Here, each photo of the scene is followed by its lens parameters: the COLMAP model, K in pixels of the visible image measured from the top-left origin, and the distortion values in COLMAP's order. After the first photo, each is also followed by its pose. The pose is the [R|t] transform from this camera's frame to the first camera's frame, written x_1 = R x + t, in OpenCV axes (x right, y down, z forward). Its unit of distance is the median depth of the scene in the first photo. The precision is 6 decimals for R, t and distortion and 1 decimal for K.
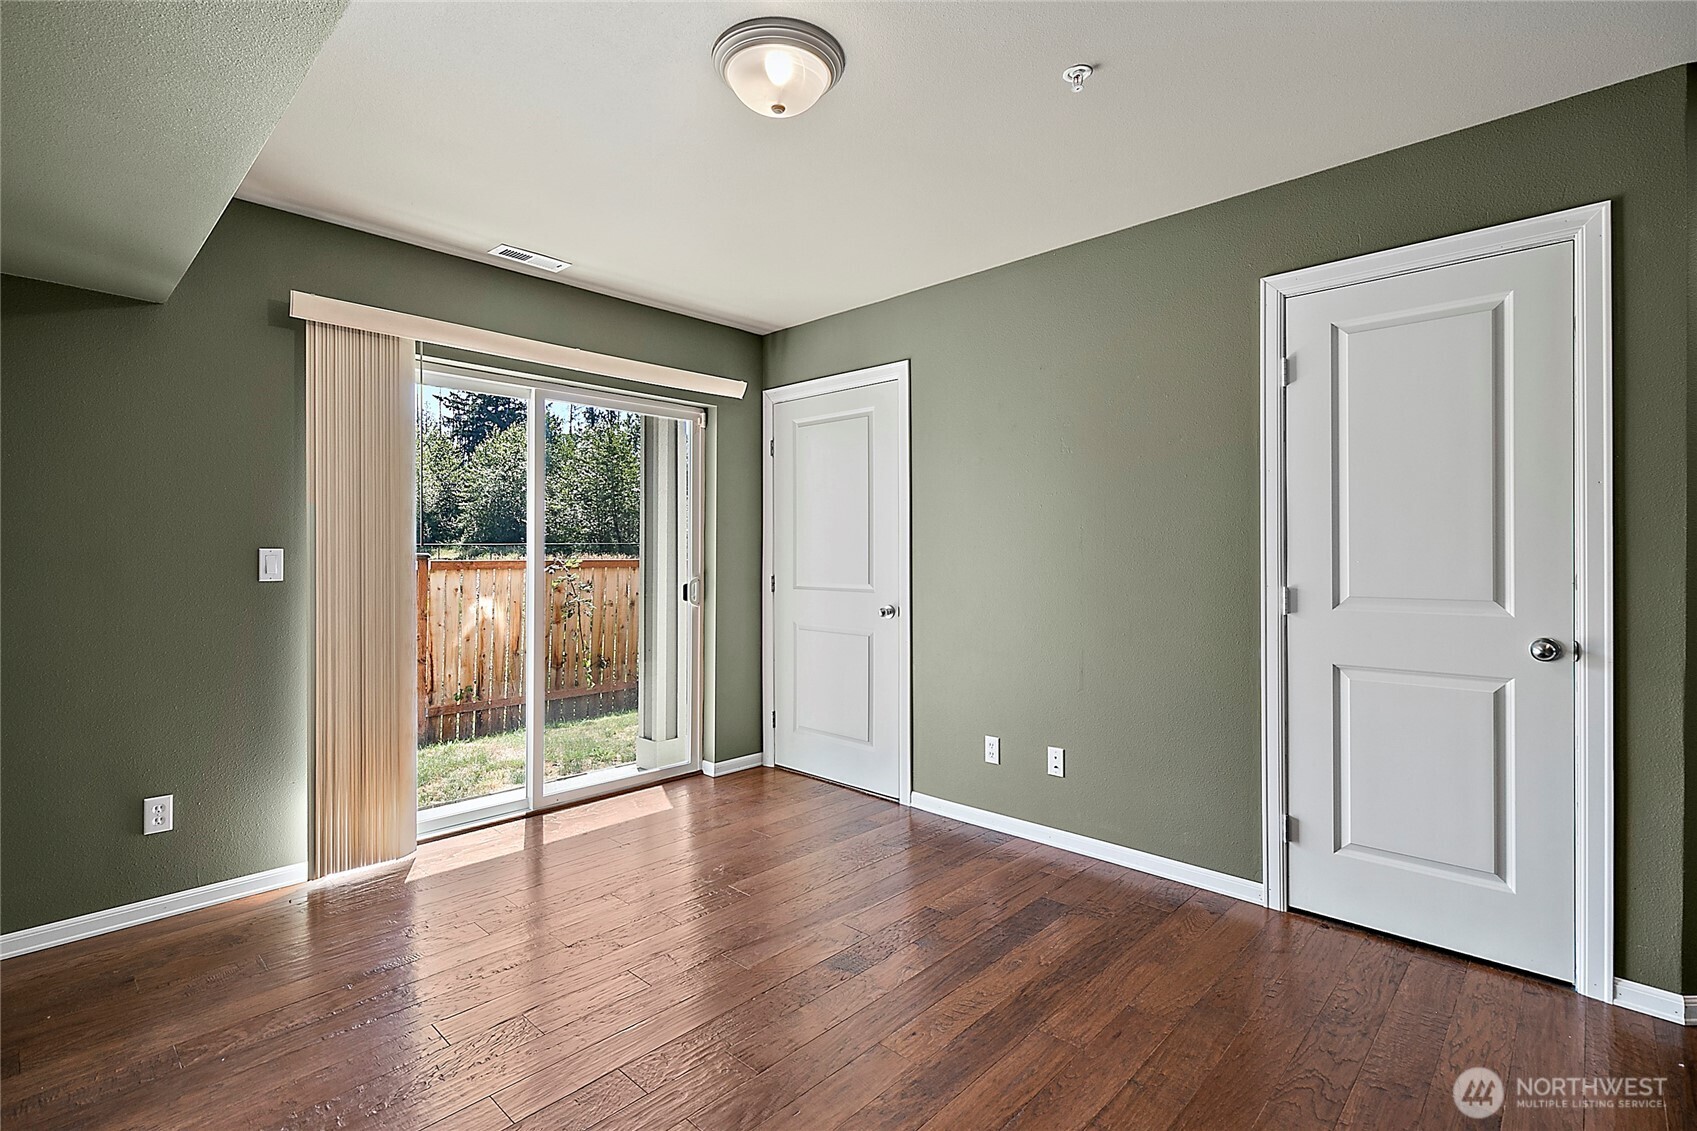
lens RADIAL K [[796.0, 0, 856.8], [0, 796.0, 563.7], [0, 0, 1]] dist [-0.000181, 0.000693]
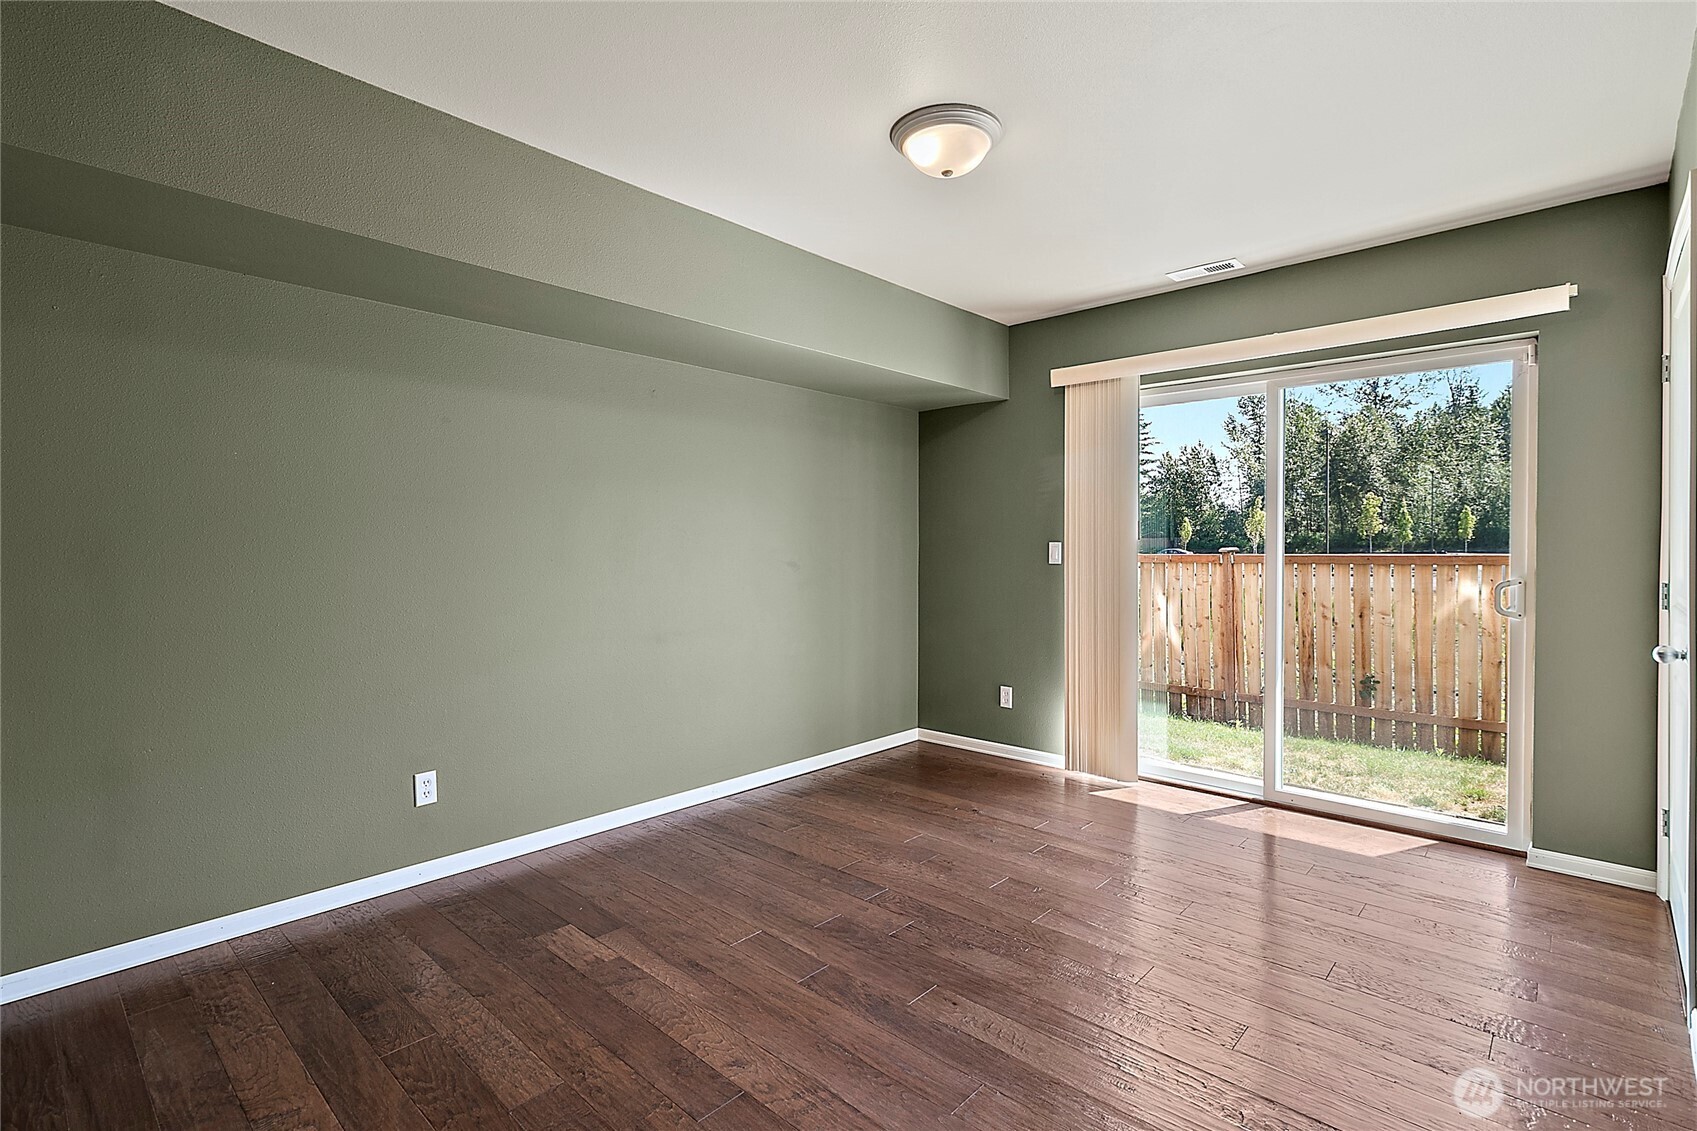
lens RADIAL K [[796.0, 0, 857.1], [0, 796.0, 552.1], [0, 0, 1]] dist [-0.000181, 0.000693]
pose [[0.003180, 0.003978, -0.999987, 0.697729], [-0.016284, 0.999860, 0.003925, 0.000755], [0.999862, 0.016271, 0.003244, 0.553595]]
